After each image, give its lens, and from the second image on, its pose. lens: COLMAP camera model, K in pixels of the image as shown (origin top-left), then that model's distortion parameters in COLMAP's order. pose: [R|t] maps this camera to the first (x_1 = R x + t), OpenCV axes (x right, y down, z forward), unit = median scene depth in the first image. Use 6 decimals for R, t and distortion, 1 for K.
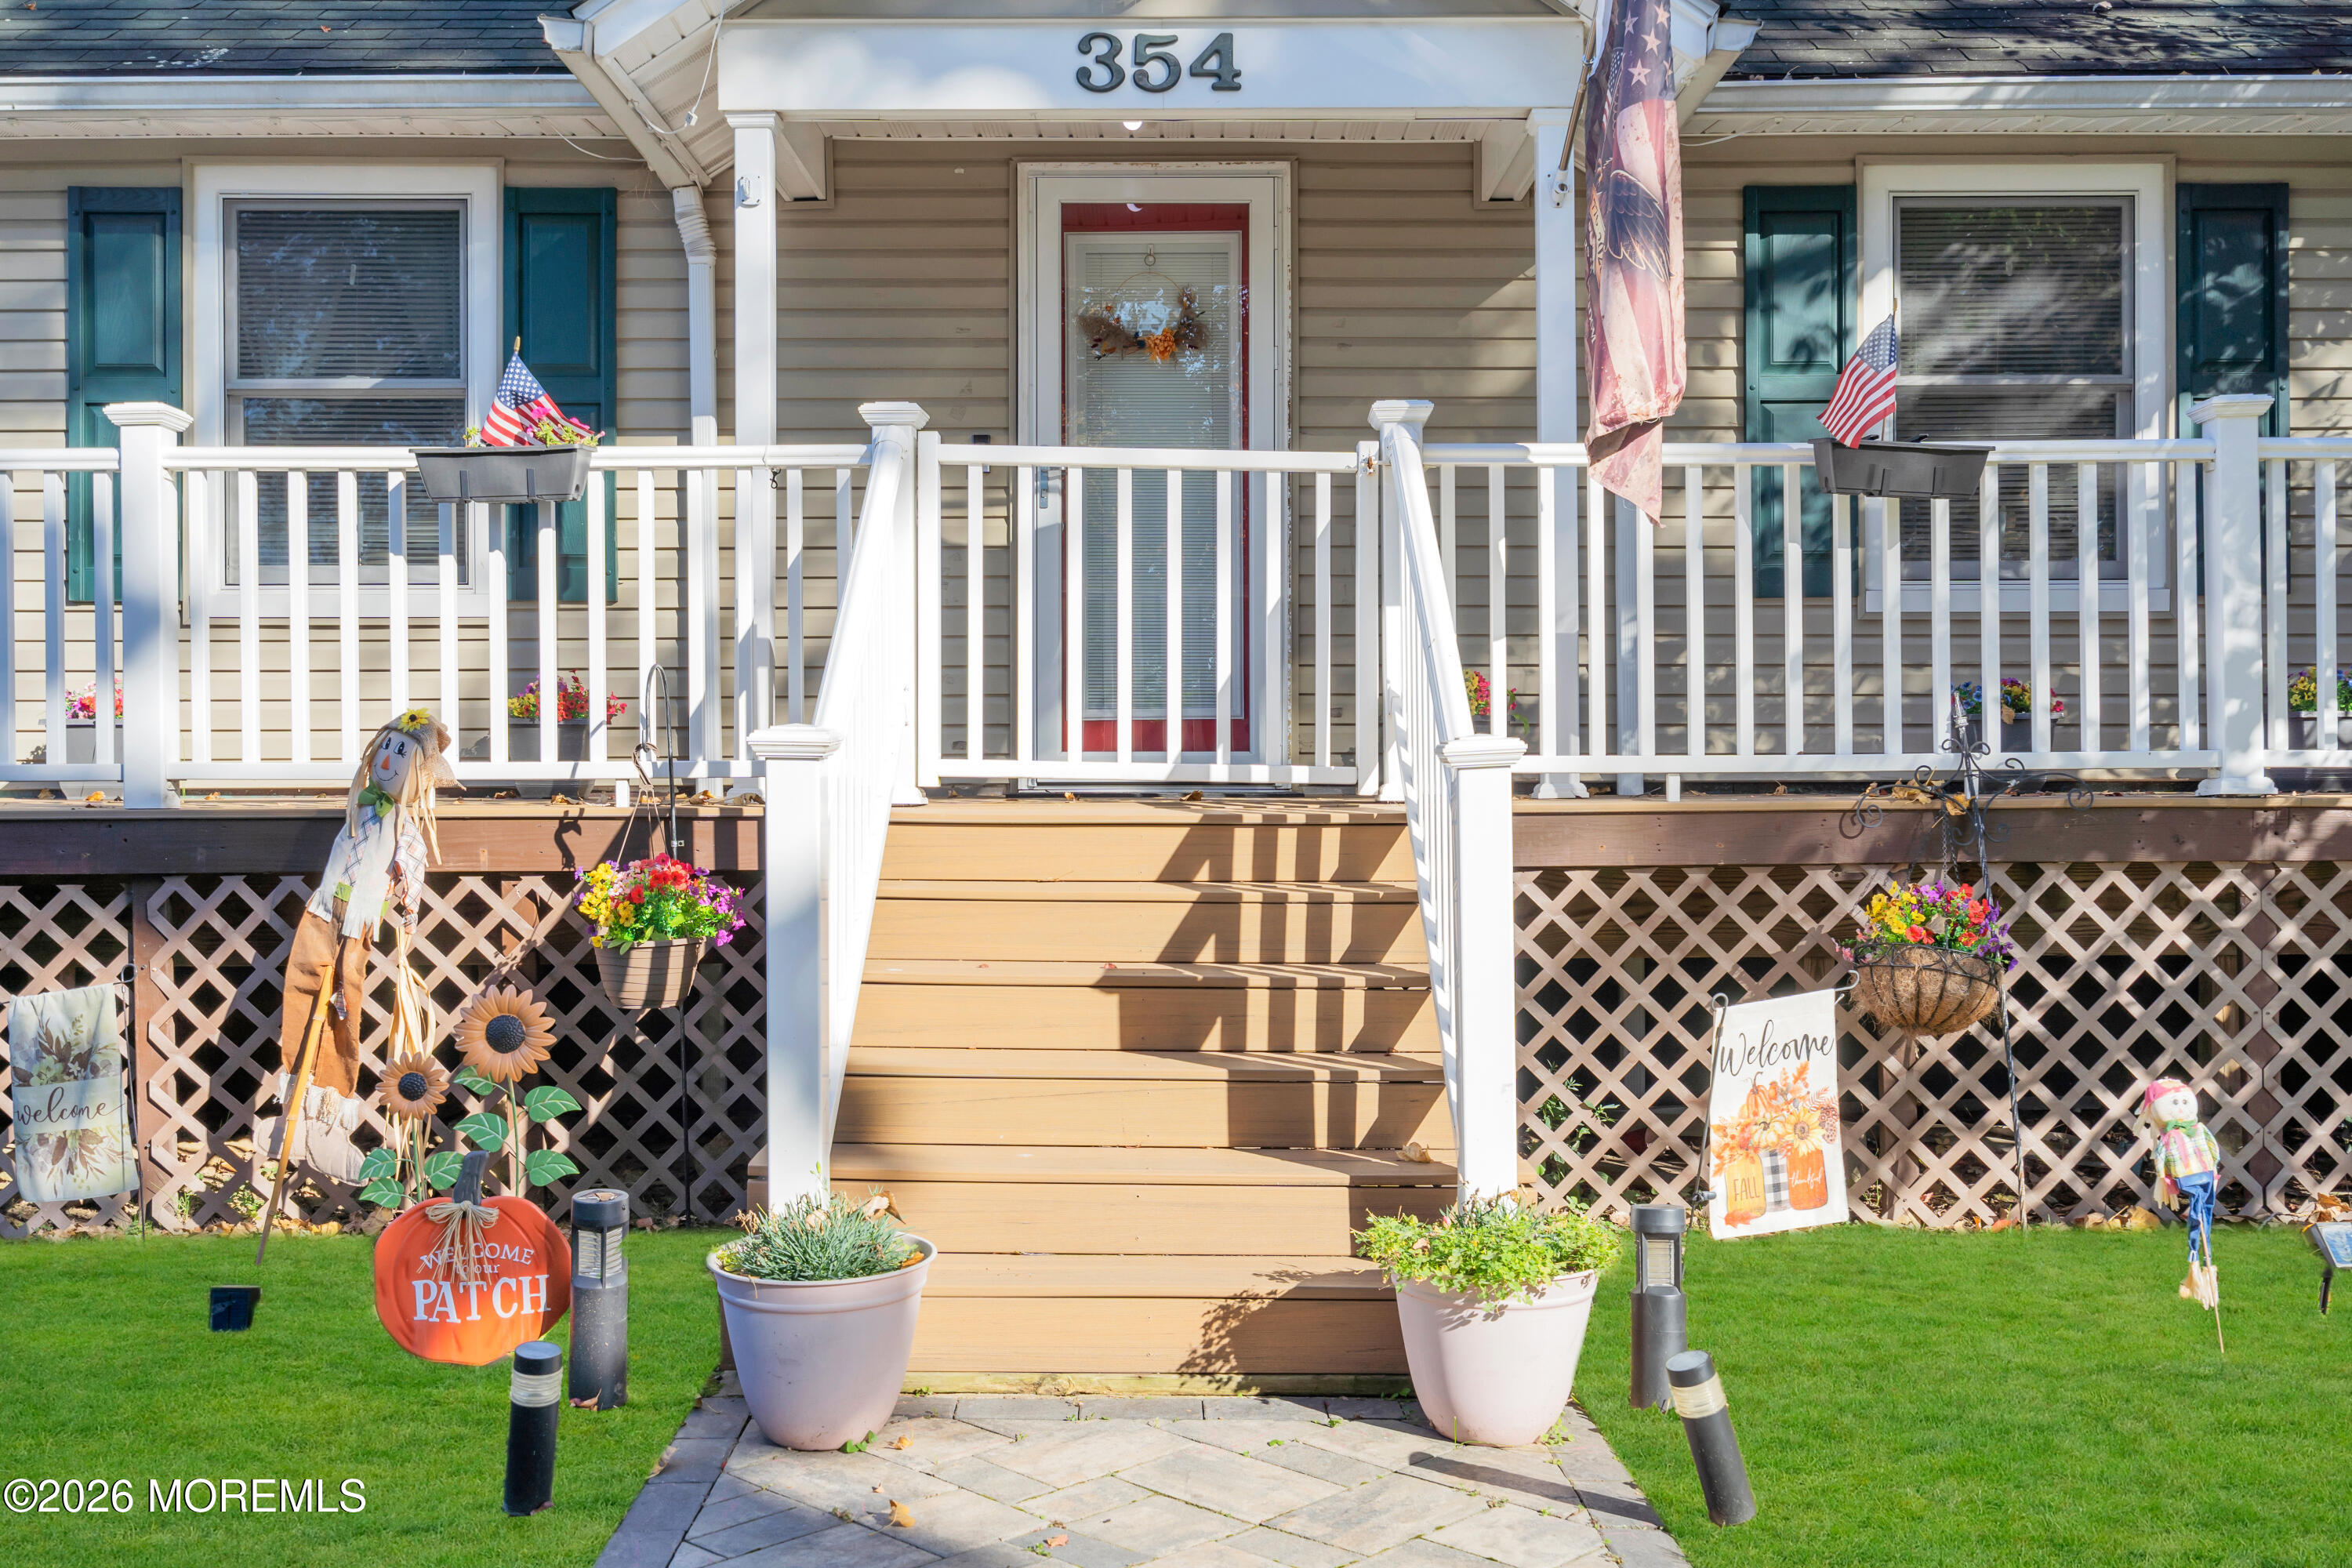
lens RADIAL K [[2272.2, 0, 1169.7], [0, 2272.2, 782.0], [0, 0, 1]] dist [0.009627, 0.000000]
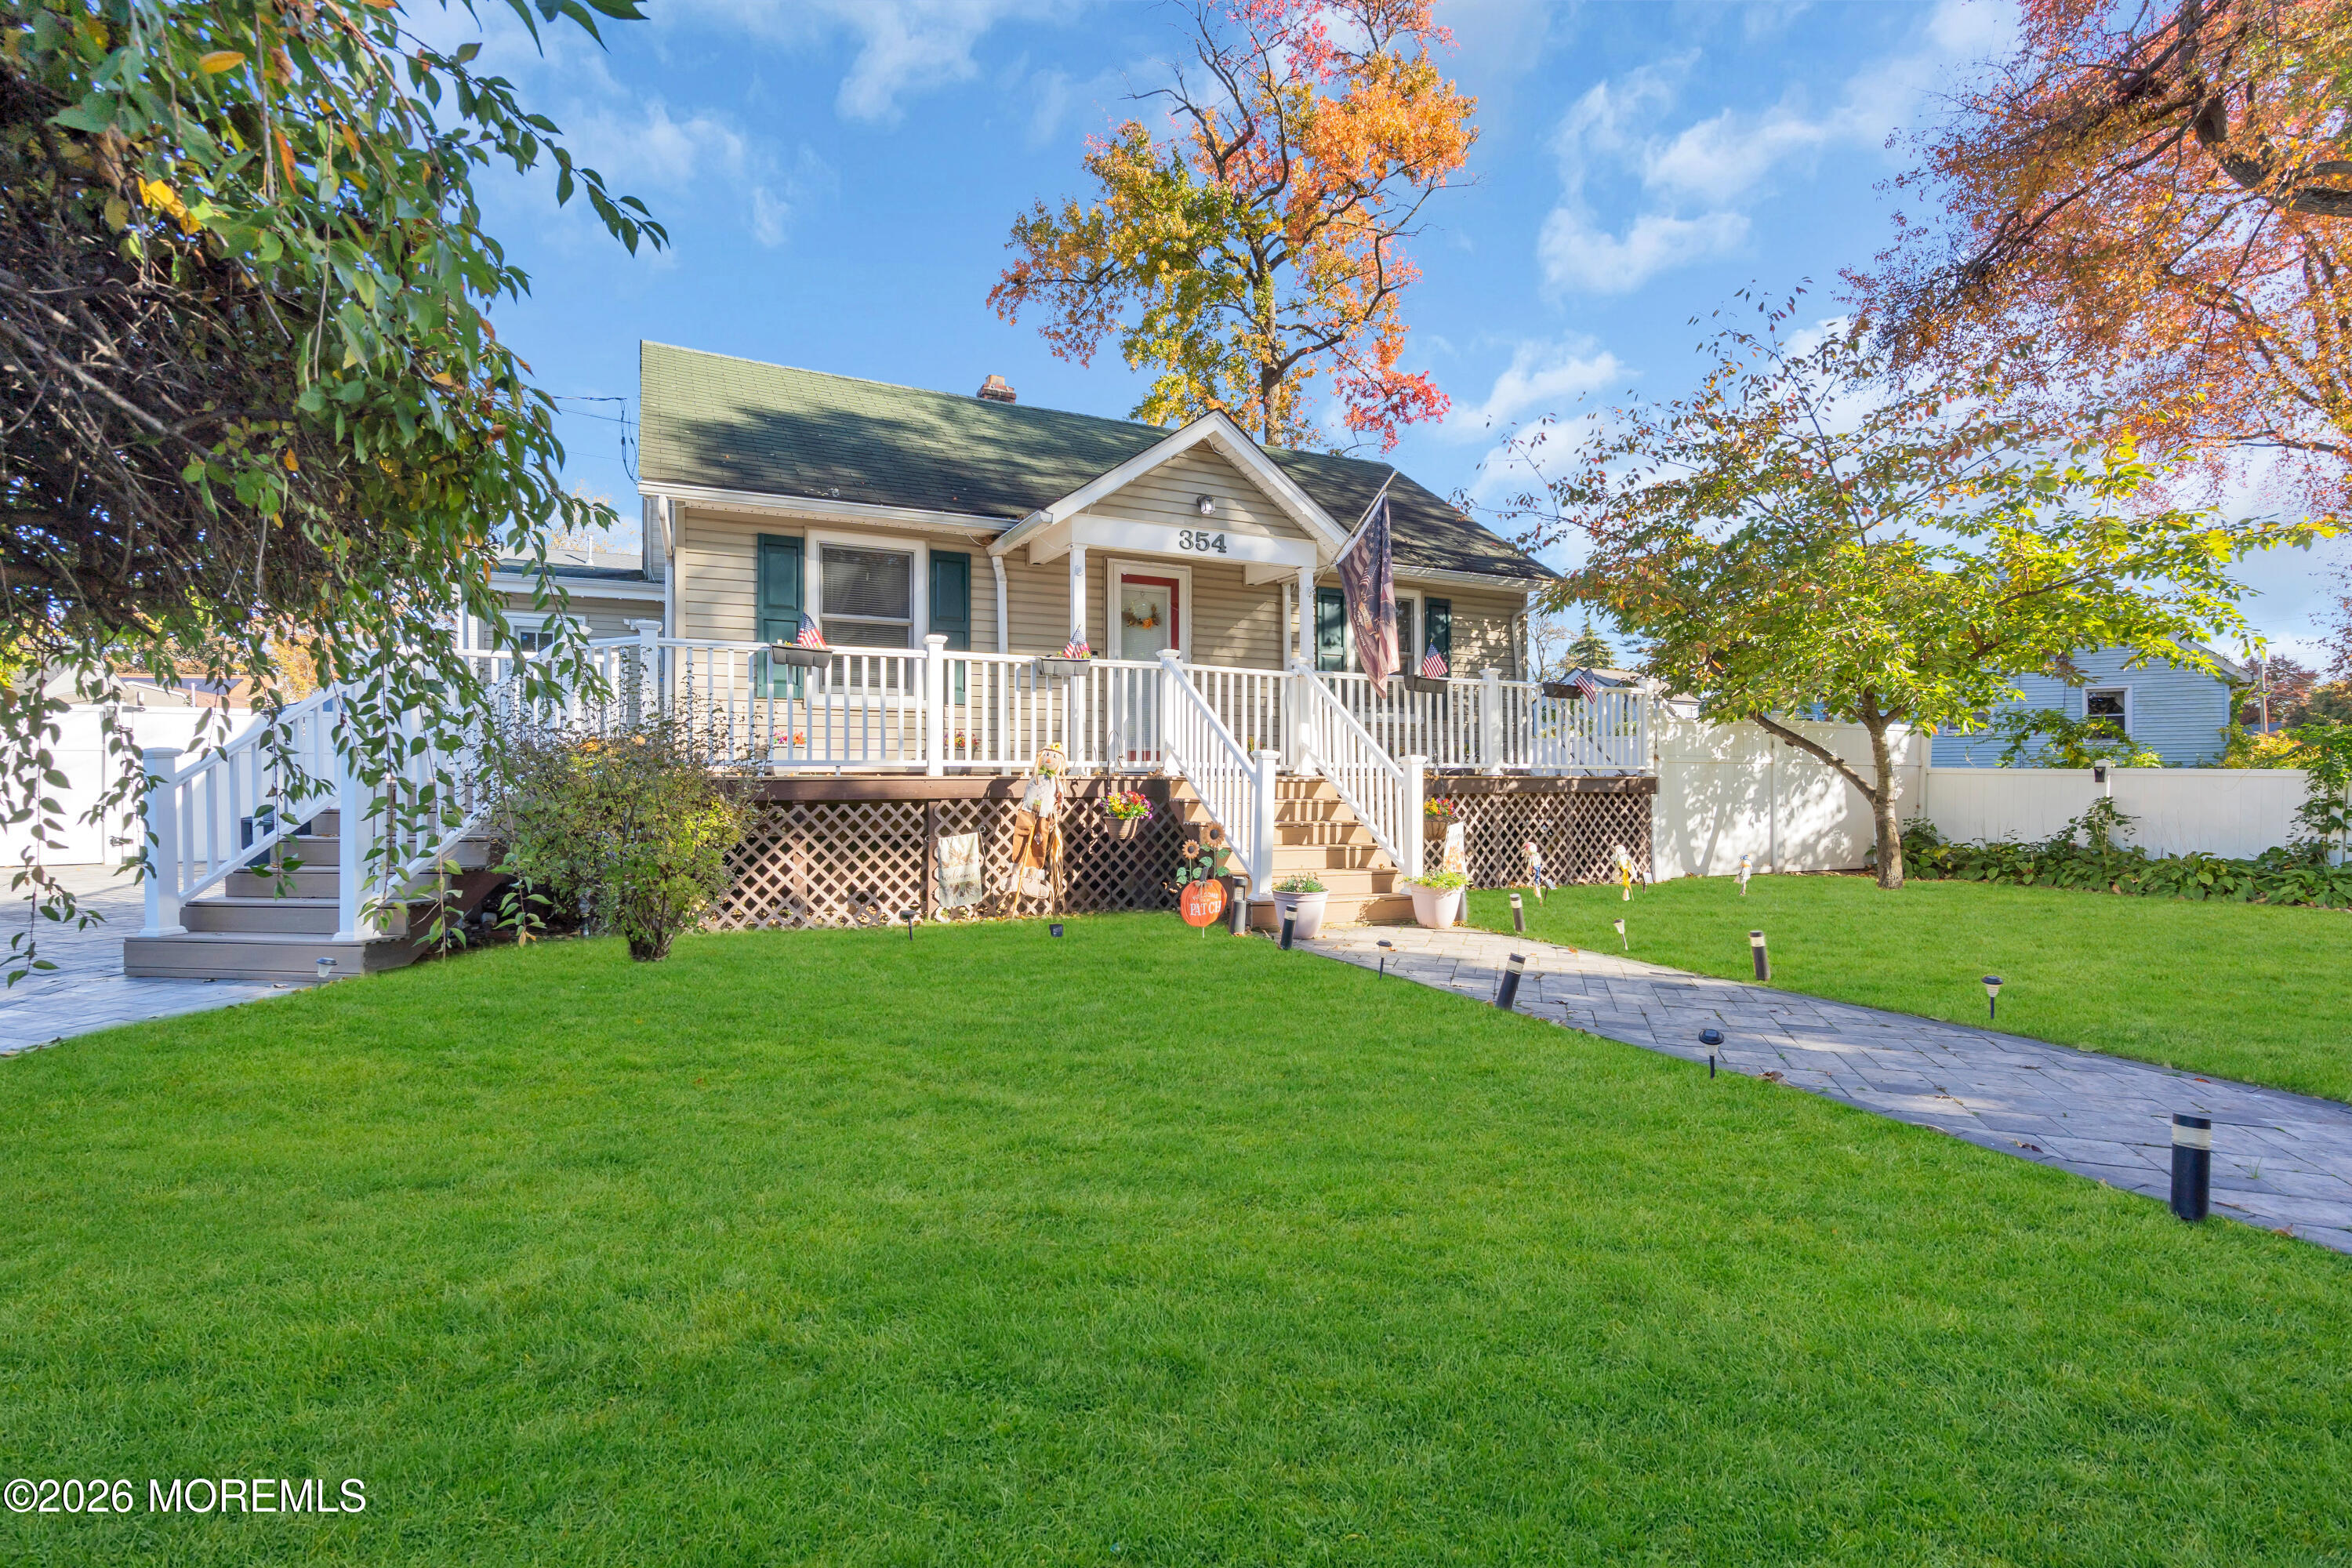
lens RADIAL K [[1056.9, 0, 1185.4], [0, 1056.9, 792.1], [0, 0, 1]] dist [-0.004097, 0.000995]
pose [[0.900037, -0.001440, 0.435811, -0.741172], [-0.001549, 0.999978, 0.006502, 0.022666], [-0.435811, -0.006527, 0.900015, -0.338896]]
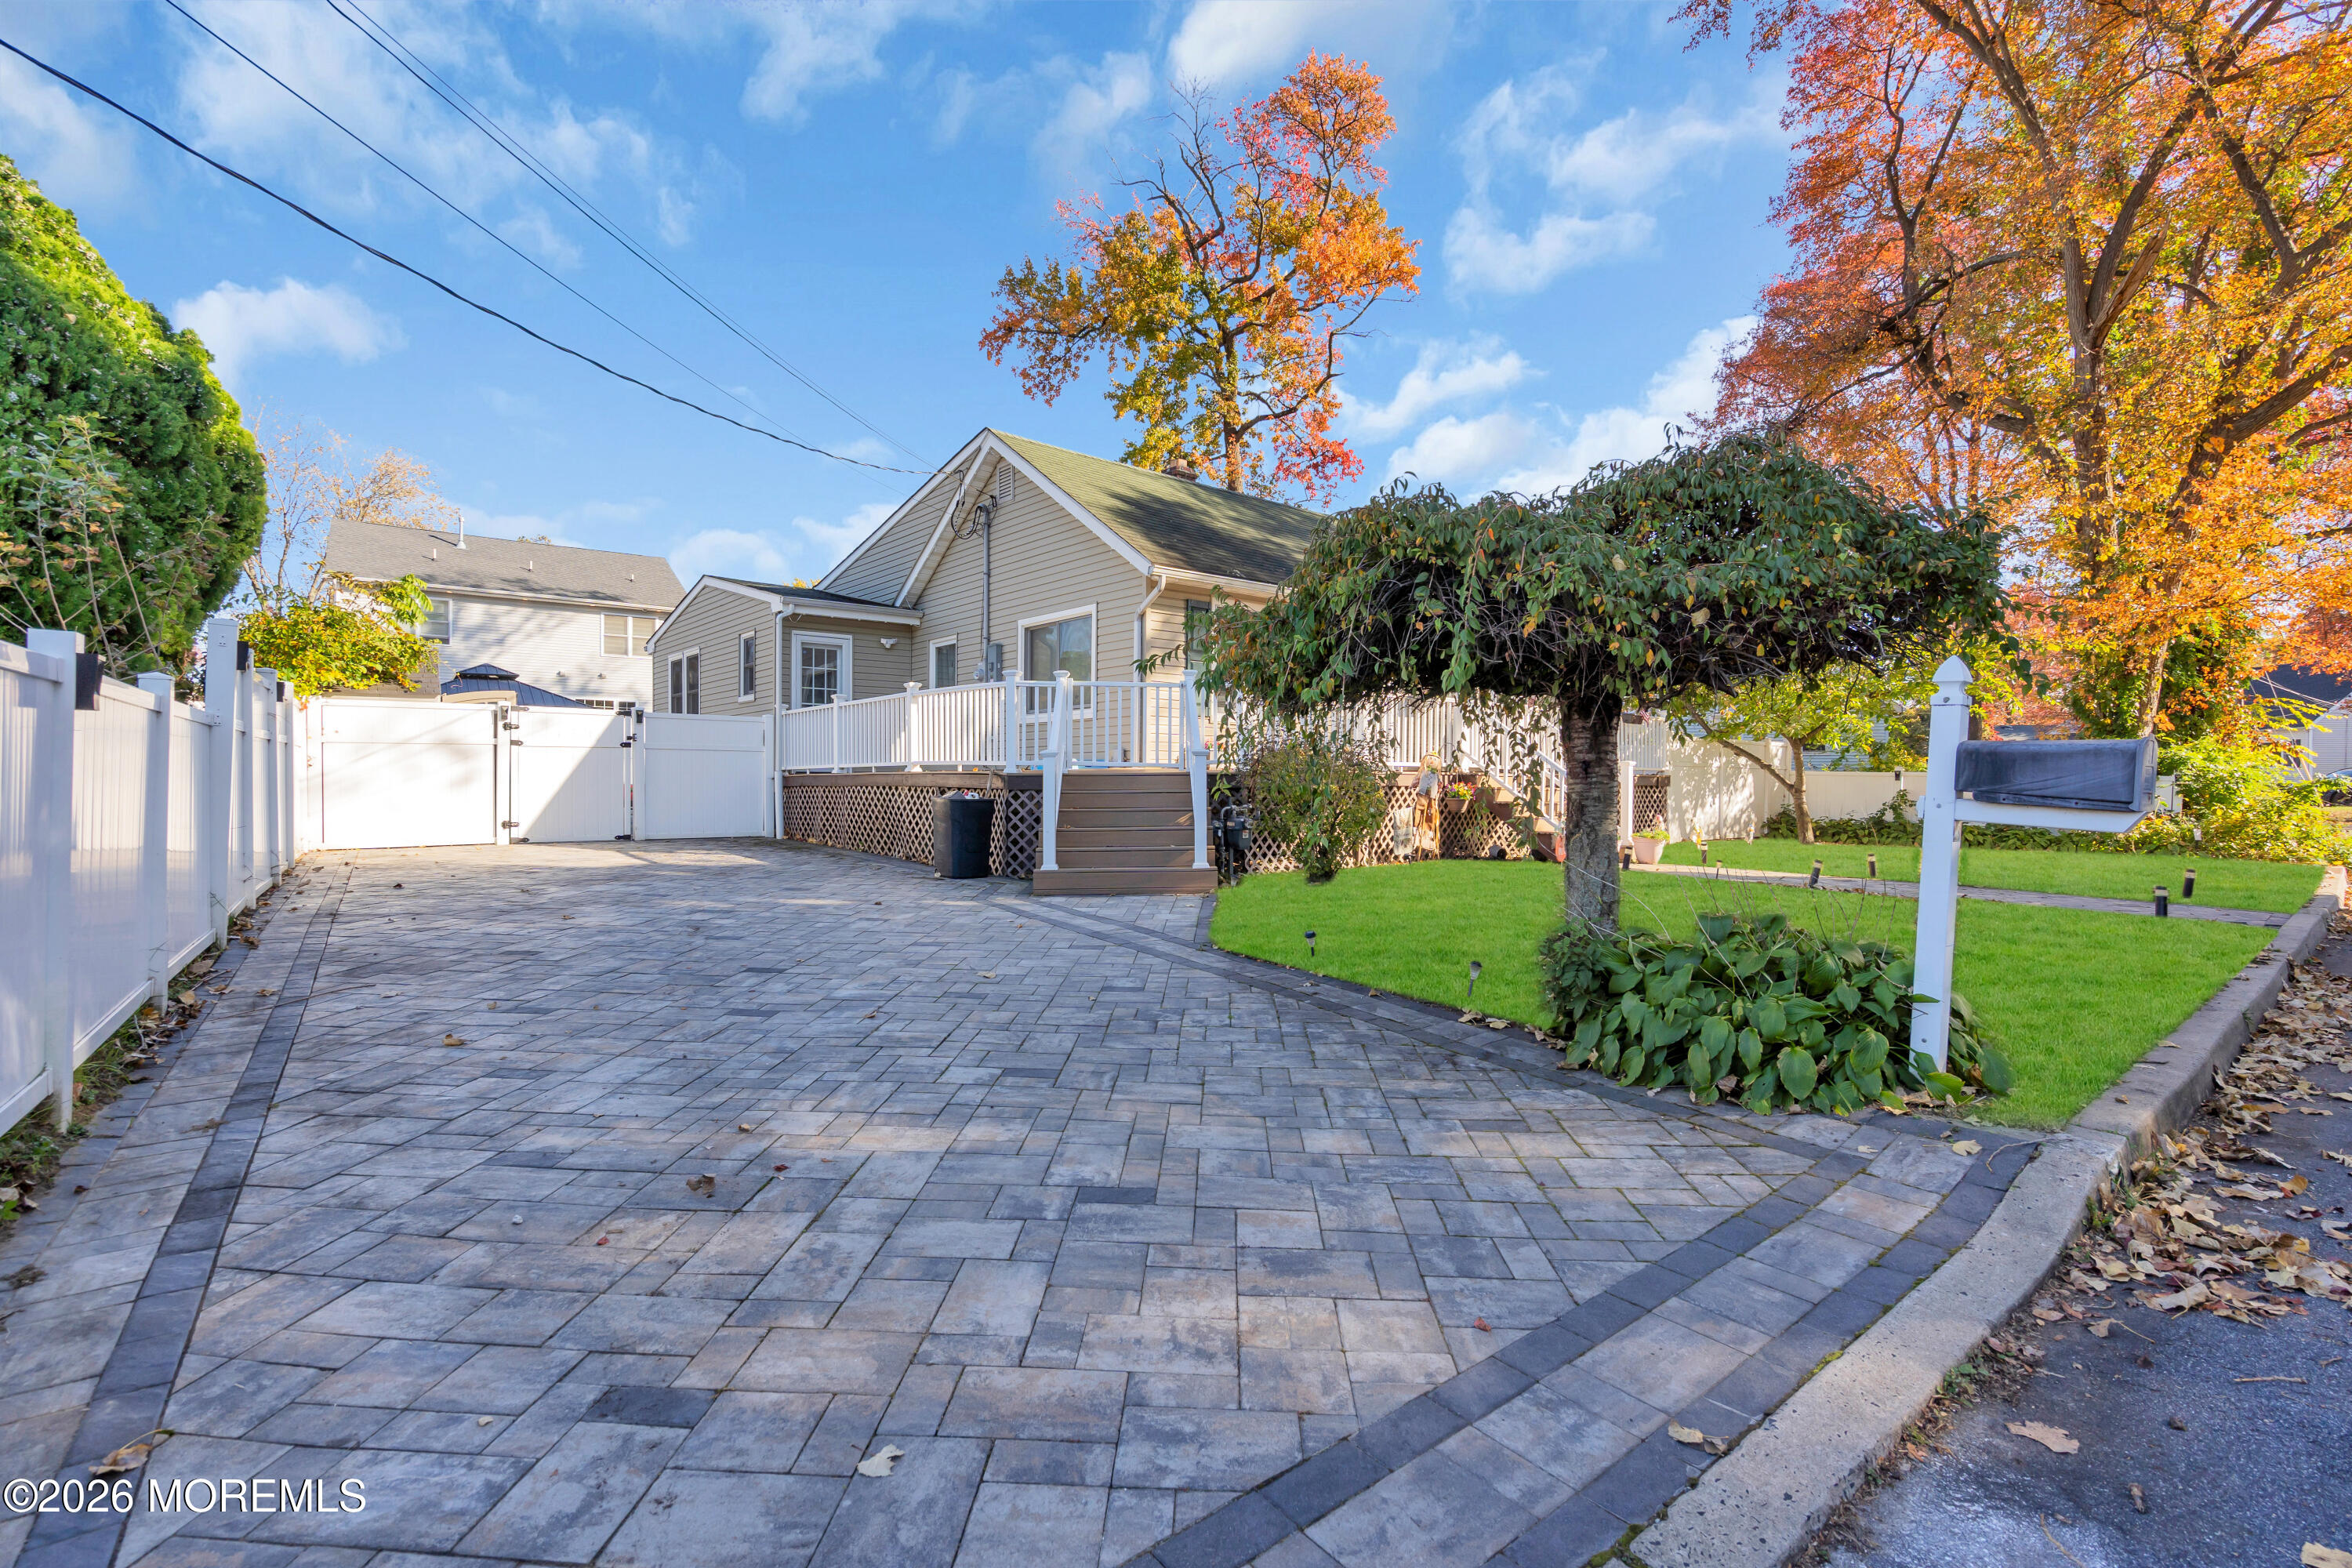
lens RADIAL K [[1056.9, 0, 1154.9], [0, 1056.9, 798.7], [0, 0, 1]] dist [-0.004097, 0.000995]
pose [[0.775391, -0.002505, 0.631476, -2.152269], [-0.010905, 0.999790, 0.017357, 0.037084], [-0.631387, -0.020345, 0.775201, -0.385048]]
